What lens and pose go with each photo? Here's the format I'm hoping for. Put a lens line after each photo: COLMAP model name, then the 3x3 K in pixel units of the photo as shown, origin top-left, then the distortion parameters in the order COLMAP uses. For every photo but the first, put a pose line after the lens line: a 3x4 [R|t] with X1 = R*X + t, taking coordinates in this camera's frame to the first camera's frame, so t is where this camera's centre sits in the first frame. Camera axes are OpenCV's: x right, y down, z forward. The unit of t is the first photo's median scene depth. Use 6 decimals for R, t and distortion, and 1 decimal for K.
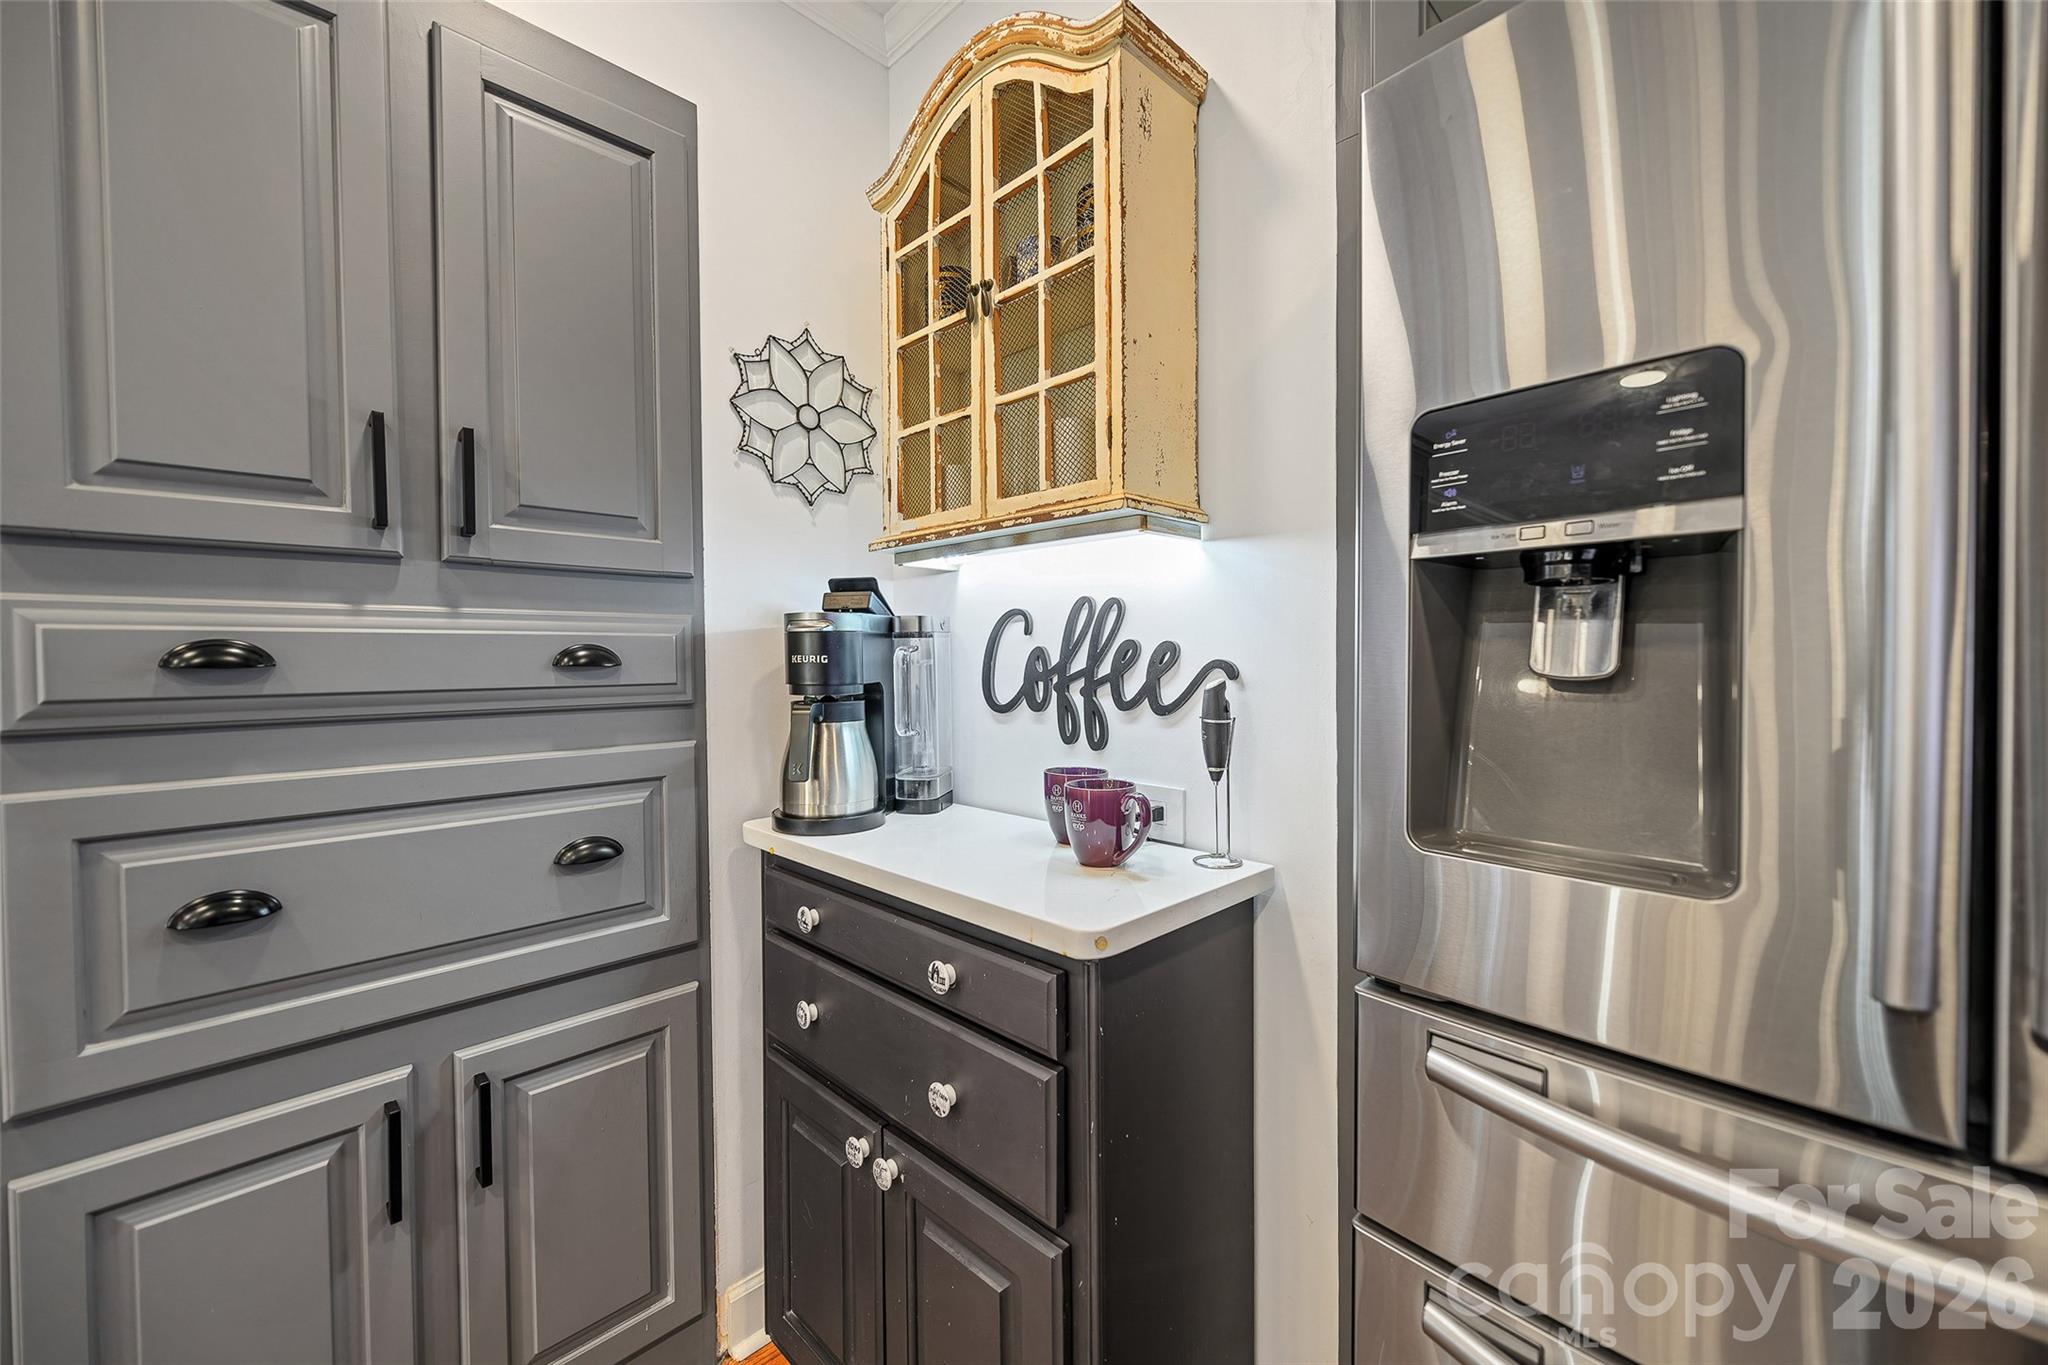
lens RADIAL K [[870.4, 0, 949.3], [0, 870.4, 661.7], [0, 0, 1]] dist [0.001907, 0.001574]
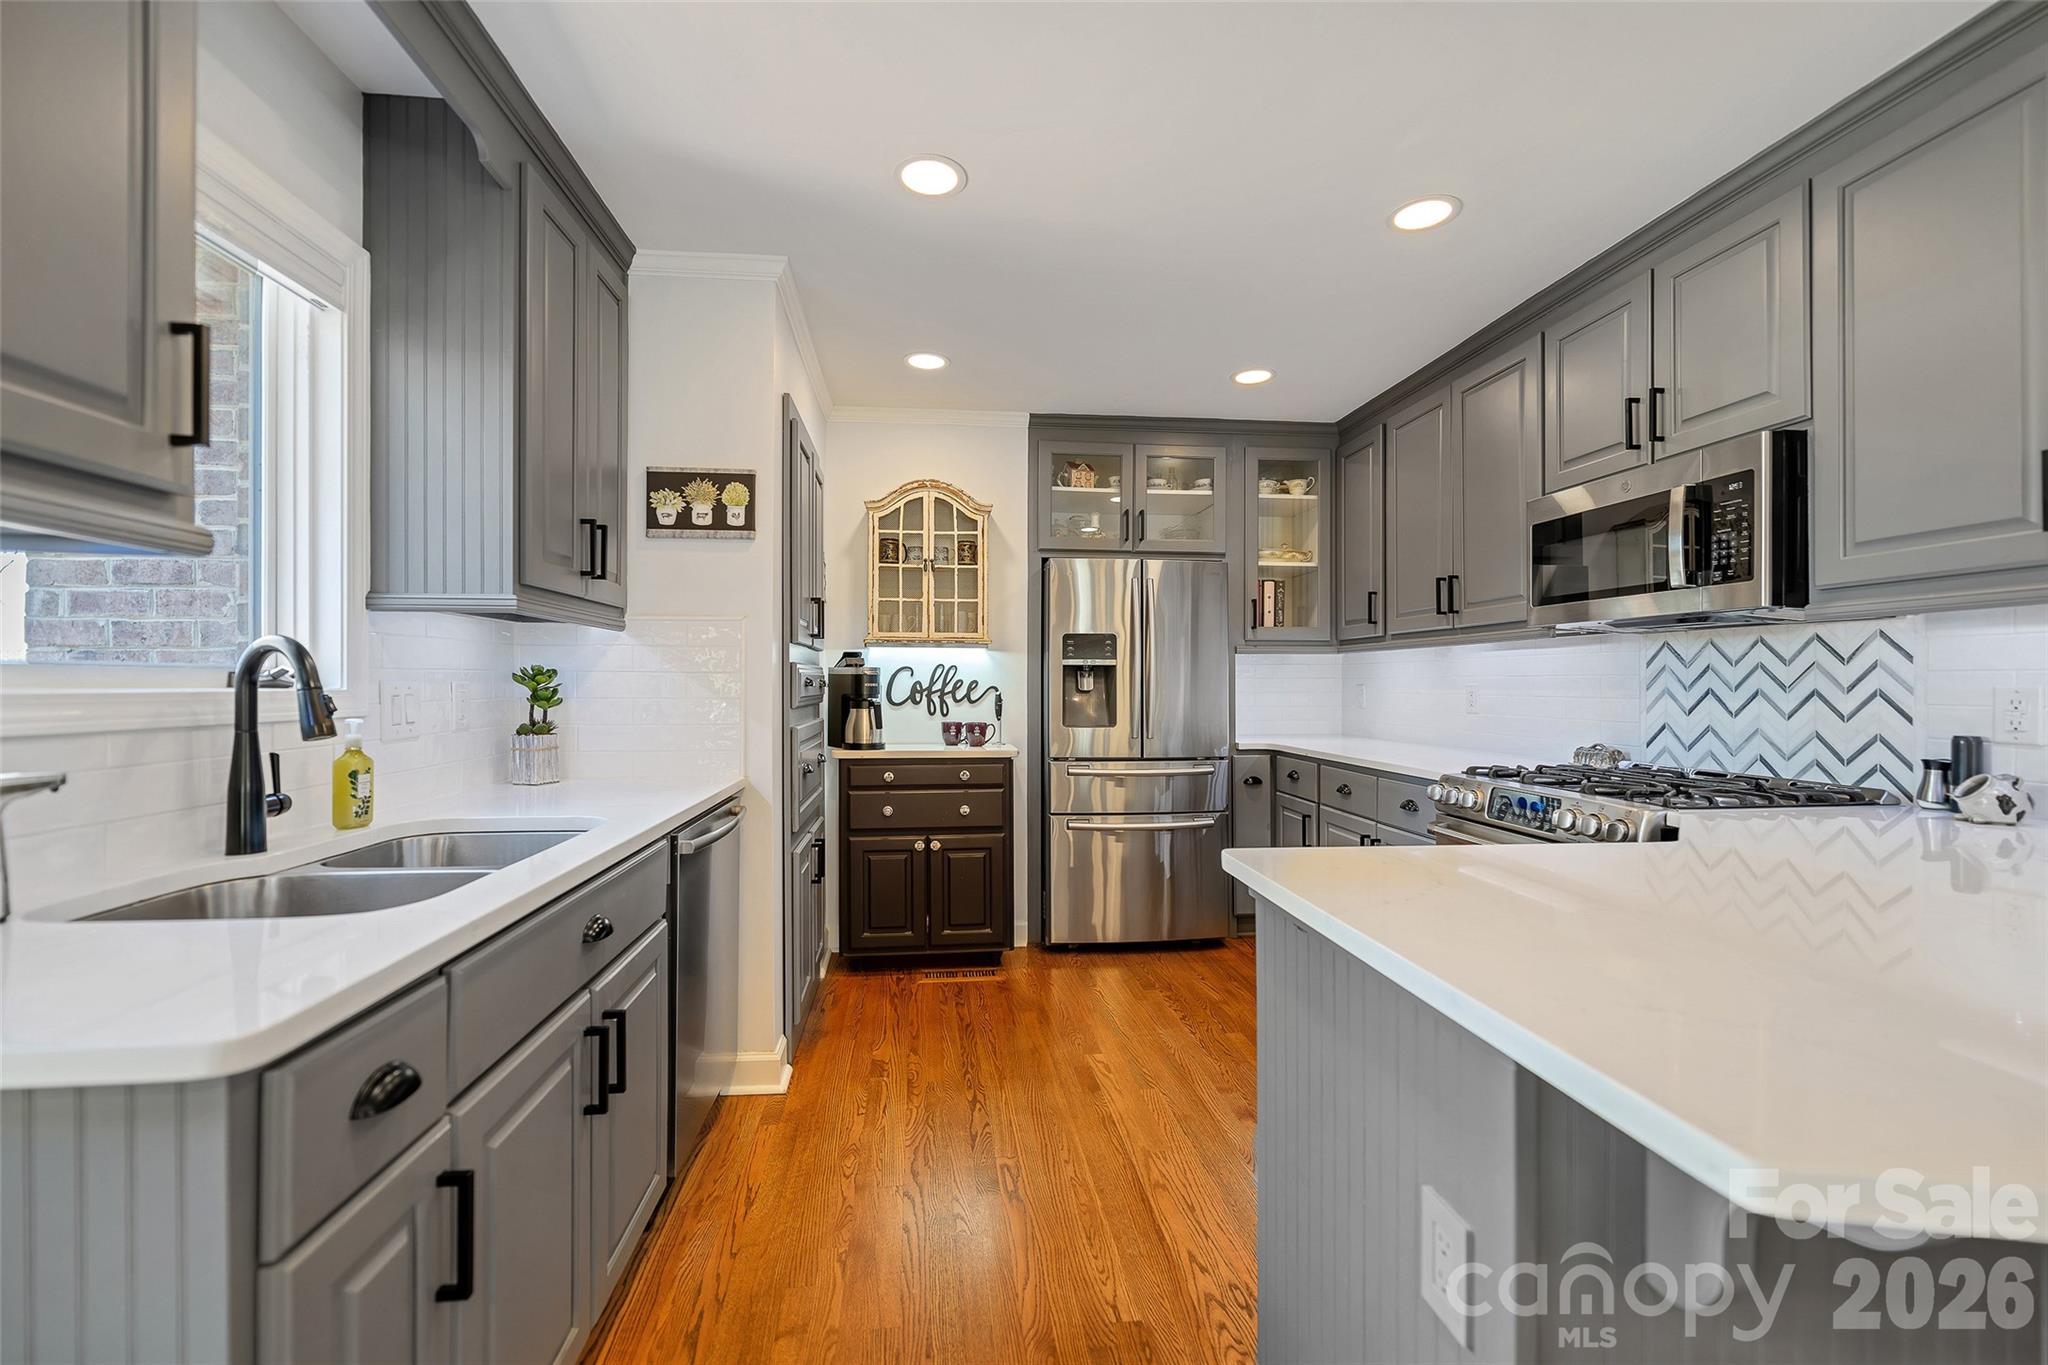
lens RADIAL K [[870.4, 0, 1011.4], [0, 870.4, 682.7], [0, 0, 1]] dist [0.001907, 0.001574]
pose [[0.603902, 0.015123, 0.796915, -2.133264], [-0.006773, 0.999881, -0.013843, 0.027314], [-0.797029, 0.002962, 0.603933, -1.010597]]
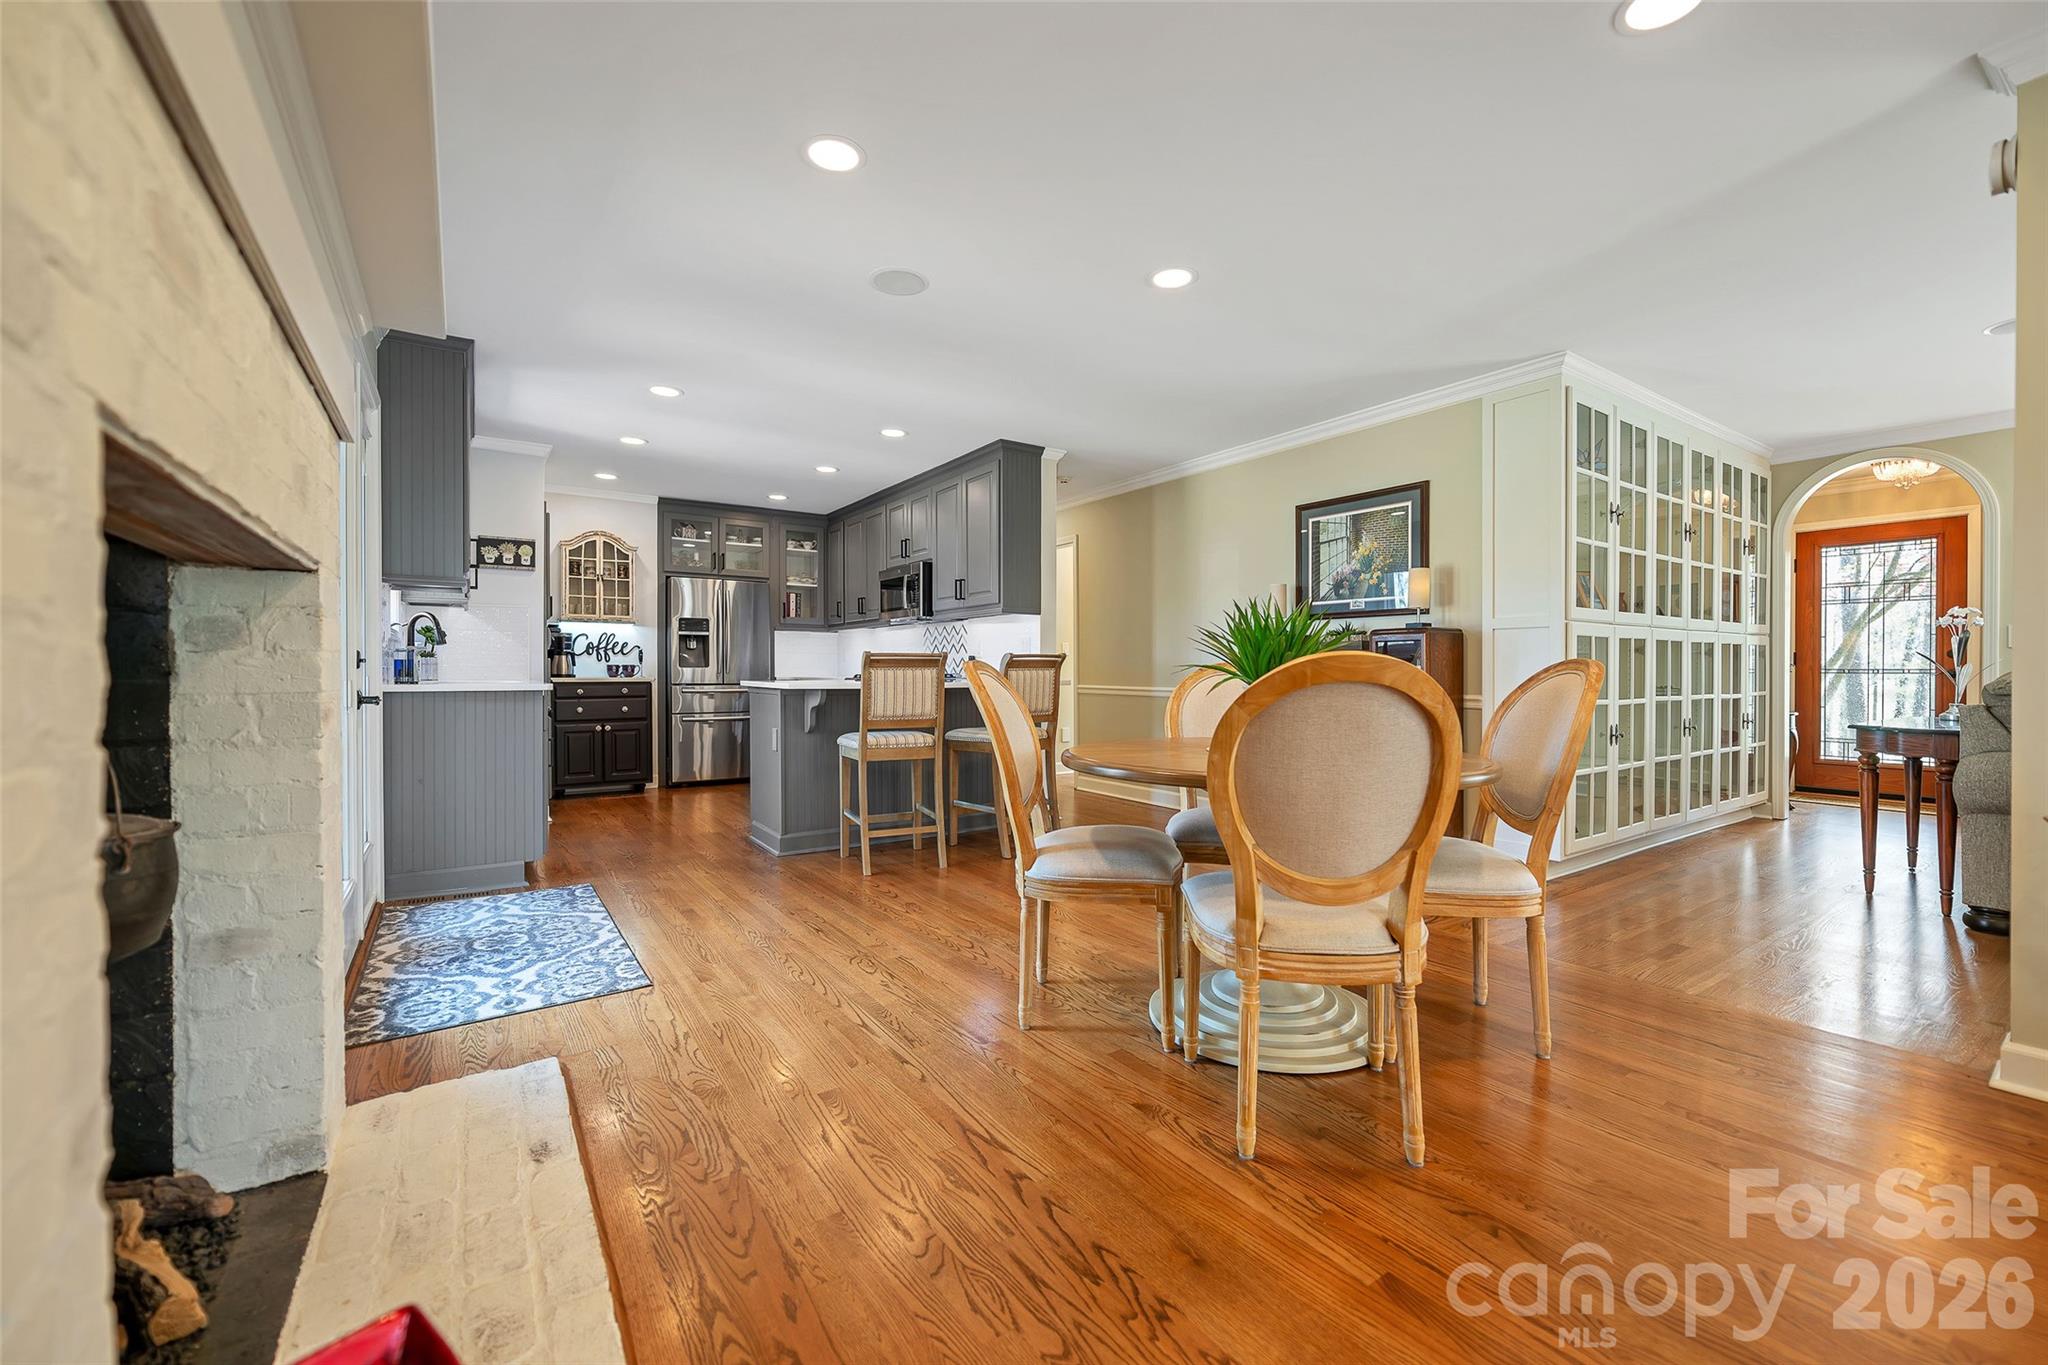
lens RADIAL K [[870.4, 0, 1031.5], [0, 870.4, 679.8], [0, 0, 1]] dist [0.001907, 0.001574]
pose [[0.170200, 0.004581, 0.985399, -4.822735], [-0.000798, 0.999990, -0.004511, 0.242662], [-0.985409, -0.000019, 0.170201, -2.566342]]
